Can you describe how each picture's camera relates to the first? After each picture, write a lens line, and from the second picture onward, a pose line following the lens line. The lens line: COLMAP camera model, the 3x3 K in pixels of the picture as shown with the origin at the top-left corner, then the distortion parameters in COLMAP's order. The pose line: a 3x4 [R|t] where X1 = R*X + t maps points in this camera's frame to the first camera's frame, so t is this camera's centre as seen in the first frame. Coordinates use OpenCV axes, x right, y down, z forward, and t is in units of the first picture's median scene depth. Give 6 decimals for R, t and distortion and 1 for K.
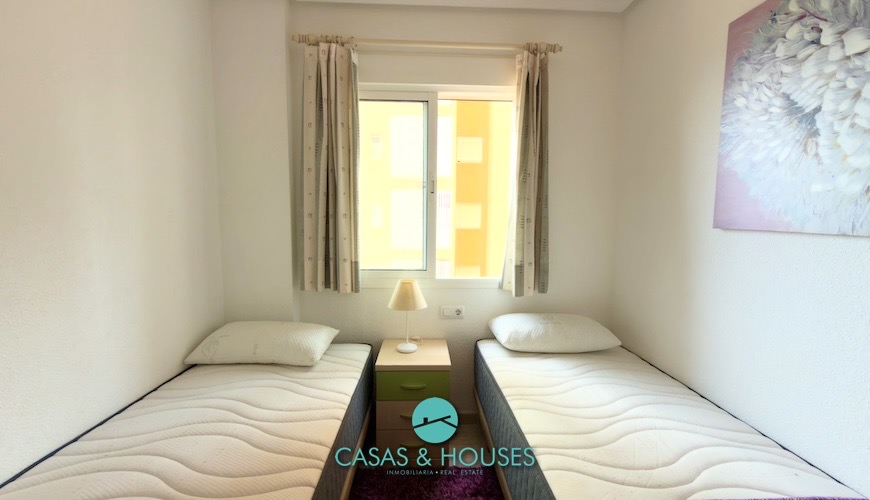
lens RADIAL K [[348.0, 0, 435.0], [0, 348.0, 250.0], [0, 0, 1]] dist [-0.000493, 0.000017]
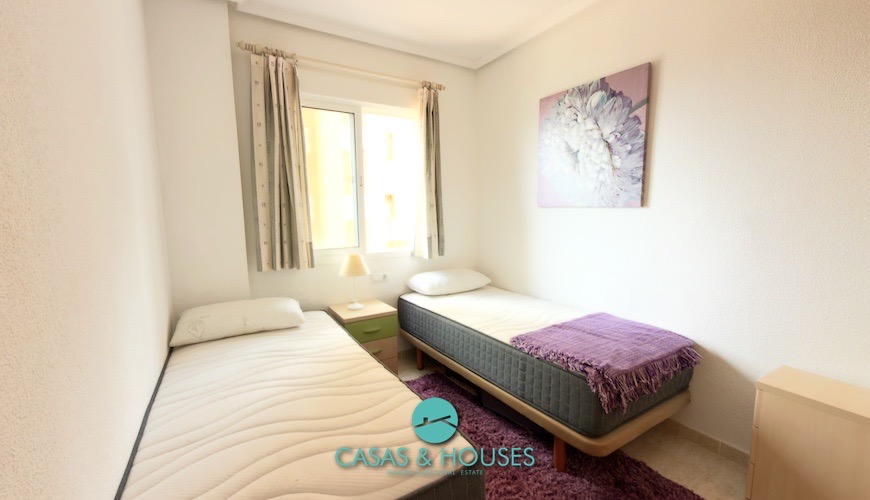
lens RADIAL K [[348.0, 0, 435.0], [0, 348.0, 250.0], [0, 0, 1]] dist [-0.000493, 0.000017]
pose [[0.872623, -0.079334, 0.481908, -0.443979], [0.067858, 0.996843, 0.041231, 0.040036], [-0.483657, -0.003278, 0.875251, -0.274593]]
